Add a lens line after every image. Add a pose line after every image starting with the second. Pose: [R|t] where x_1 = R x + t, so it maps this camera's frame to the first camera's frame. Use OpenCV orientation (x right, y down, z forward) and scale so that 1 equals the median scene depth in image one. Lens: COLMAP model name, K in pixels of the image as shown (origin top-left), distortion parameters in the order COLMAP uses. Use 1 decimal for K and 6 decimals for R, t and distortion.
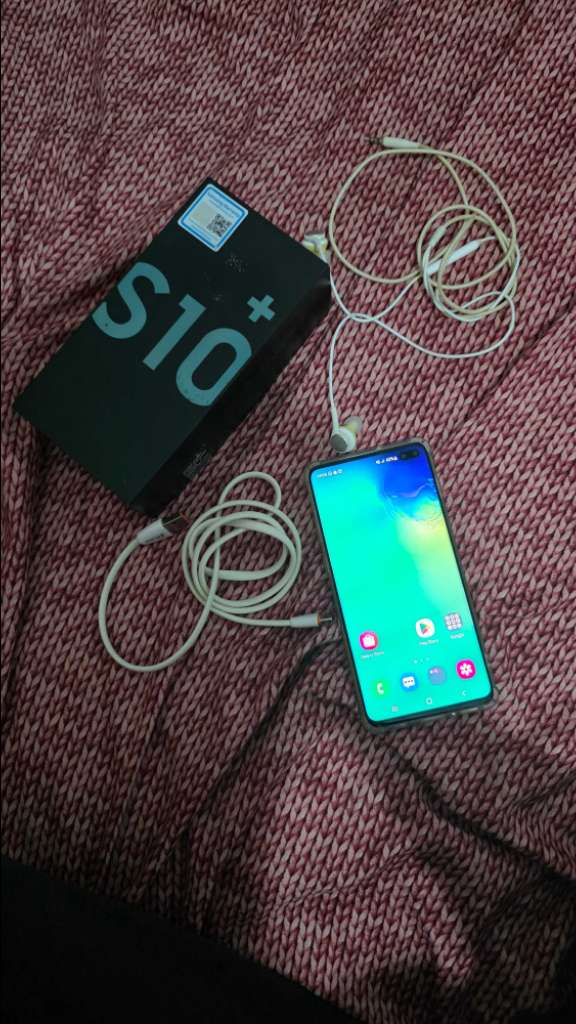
lens RADIAL K [[736.0, 0, 287.2], [0, 736.0, 511.6], [0, 0, 1]] dist [-0.011404, -0.012084]
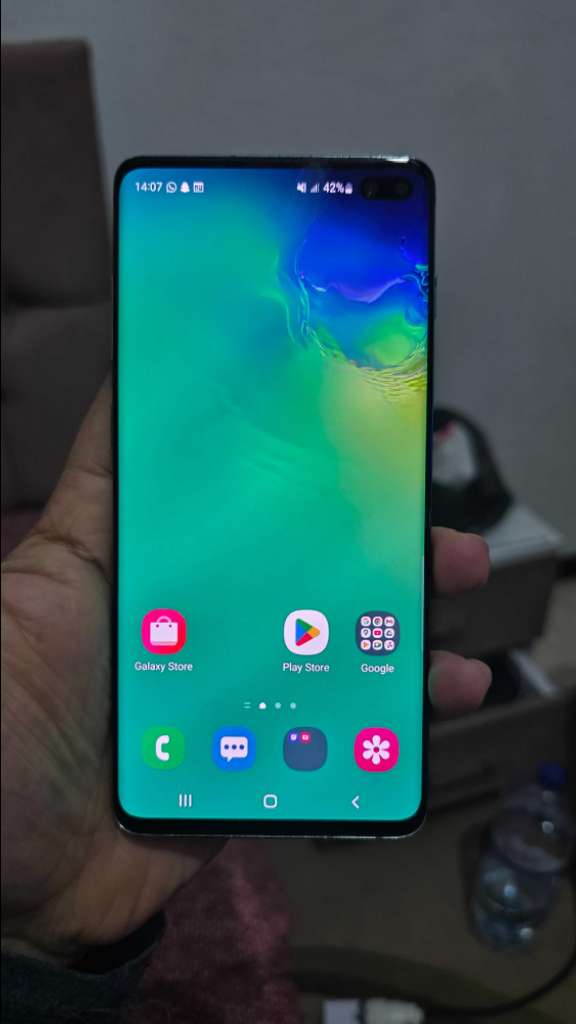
lens RADIAL K [[736.0, 0, 285.3], [0, 736.0, 519.2], [0, 0, 1]] dist [-0.011404, -0.012084]
pose [[0.972814, 0.221612, 0.067245, 0.137266], [-0.231367, 0.942732, 0.240261, 0.005651], [-0.010149, -0.249288, 0.968376, 0.632814]]
